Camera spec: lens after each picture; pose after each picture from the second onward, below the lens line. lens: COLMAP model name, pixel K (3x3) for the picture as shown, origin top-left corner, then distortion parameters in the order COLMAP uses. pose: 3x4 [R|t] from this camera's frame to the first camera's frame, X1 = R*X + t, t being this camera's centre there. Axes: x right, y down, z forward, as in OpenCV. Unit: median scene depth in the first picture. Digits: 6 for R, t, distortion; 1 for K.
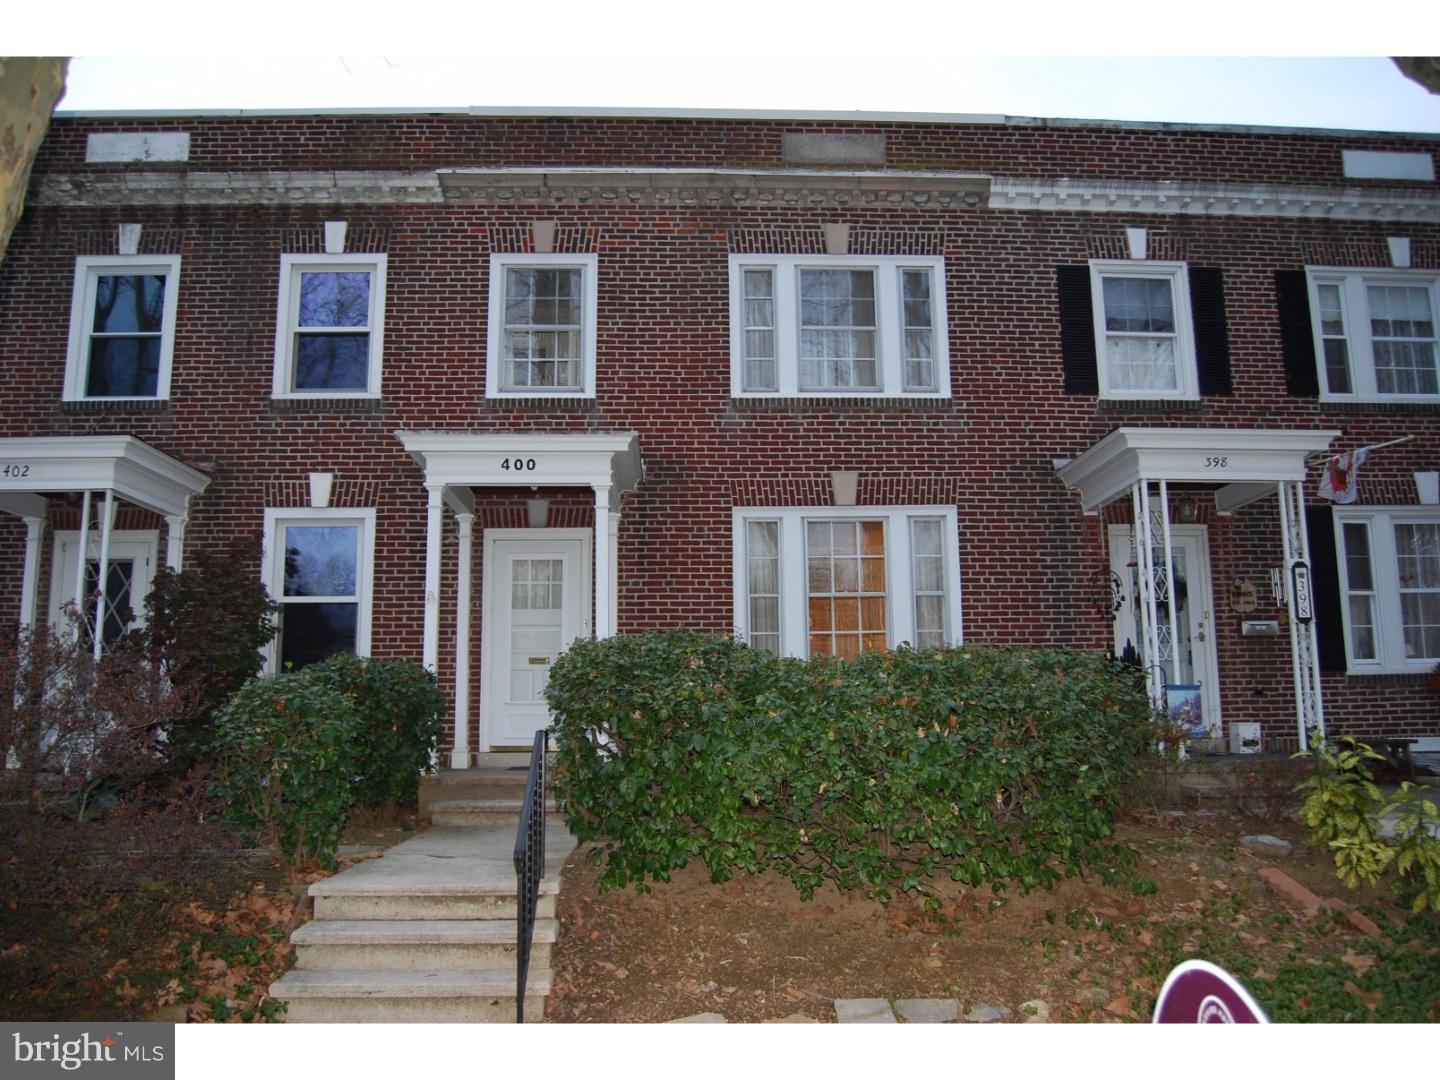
lens RADIAL K [[1139.6, 0, 720.9], [0, 1139.6, 542.5], [0, 0, 1]] dist [-0.092695, 0.037895]
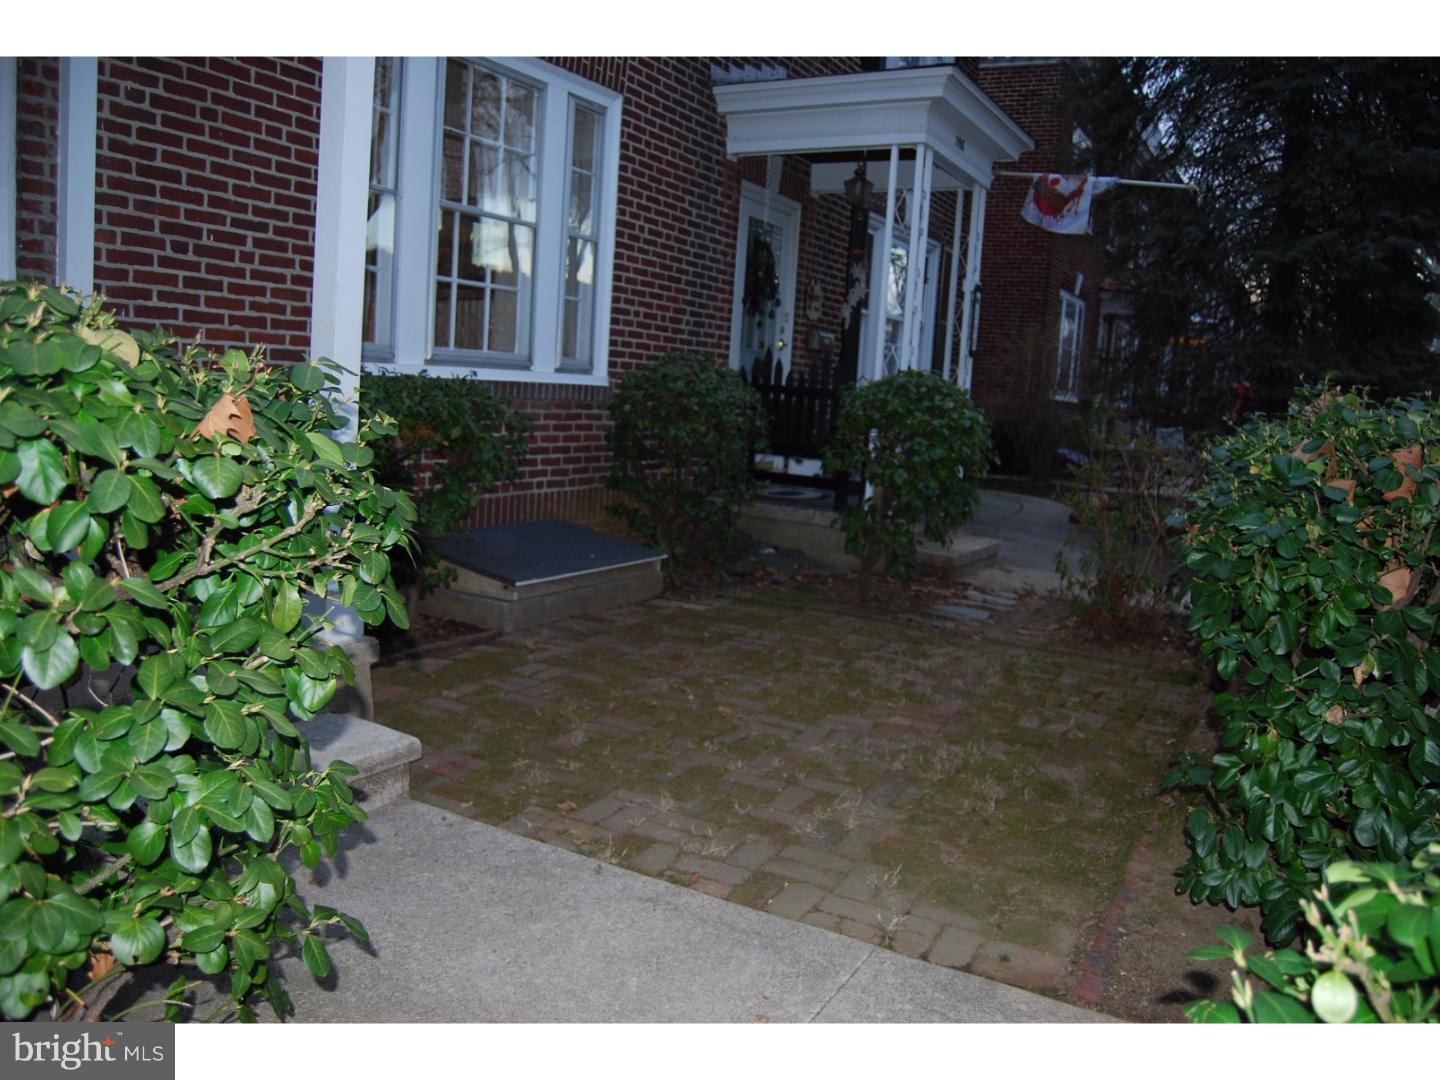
lens RADIAL K [[1139.6, 0, 721.8], [0, 1139.6, 538.0], [0, 0, 1]] dist [-0.092695, 0.037895]
pose [[0.504559, -0.069432, 0.860581, -0.302050], [-0.211423, 0.956477, 0.201127, 0.061849], [-0.837091, -0.283427, 0.467919, 0.614509]]
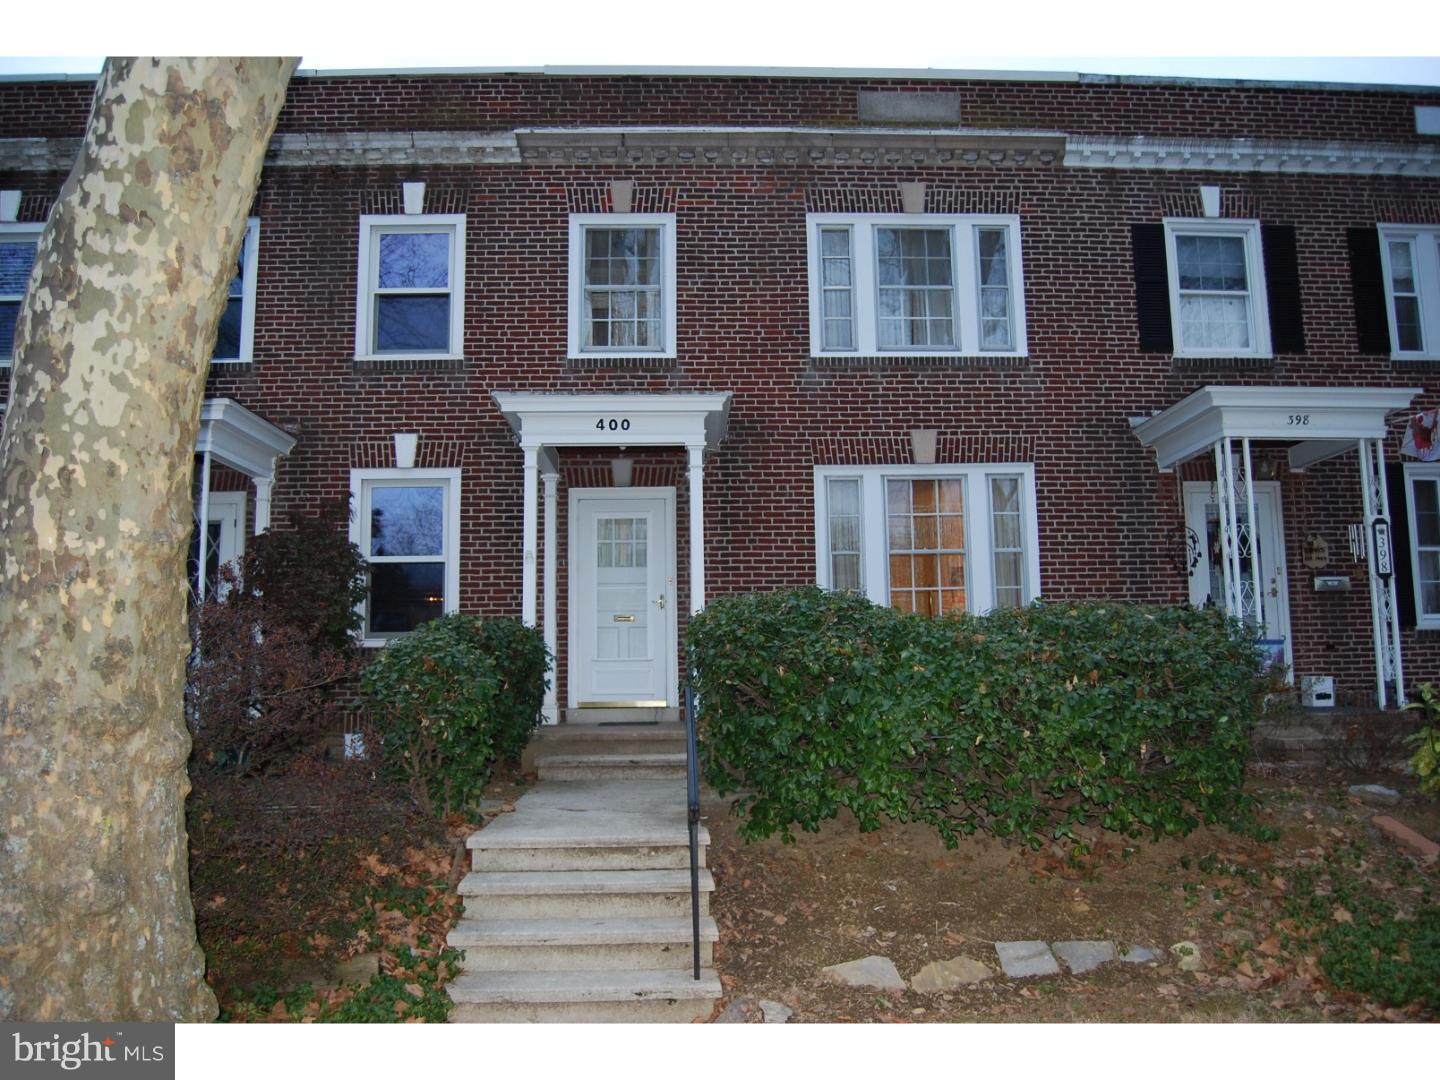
lens RADIAL K [[1139.6, 0, 720.5], [0, 1139.6, 539.4], [0, 0, 1]] dist [-0.092695, 0.037895]
pose [[0.999955, -0.004357, -0.008457, -0.063972], [0.004652, 0.999370, 0.035194, -0.001548], [0.008299, -0.035232, 0.999345, -0.012084]]
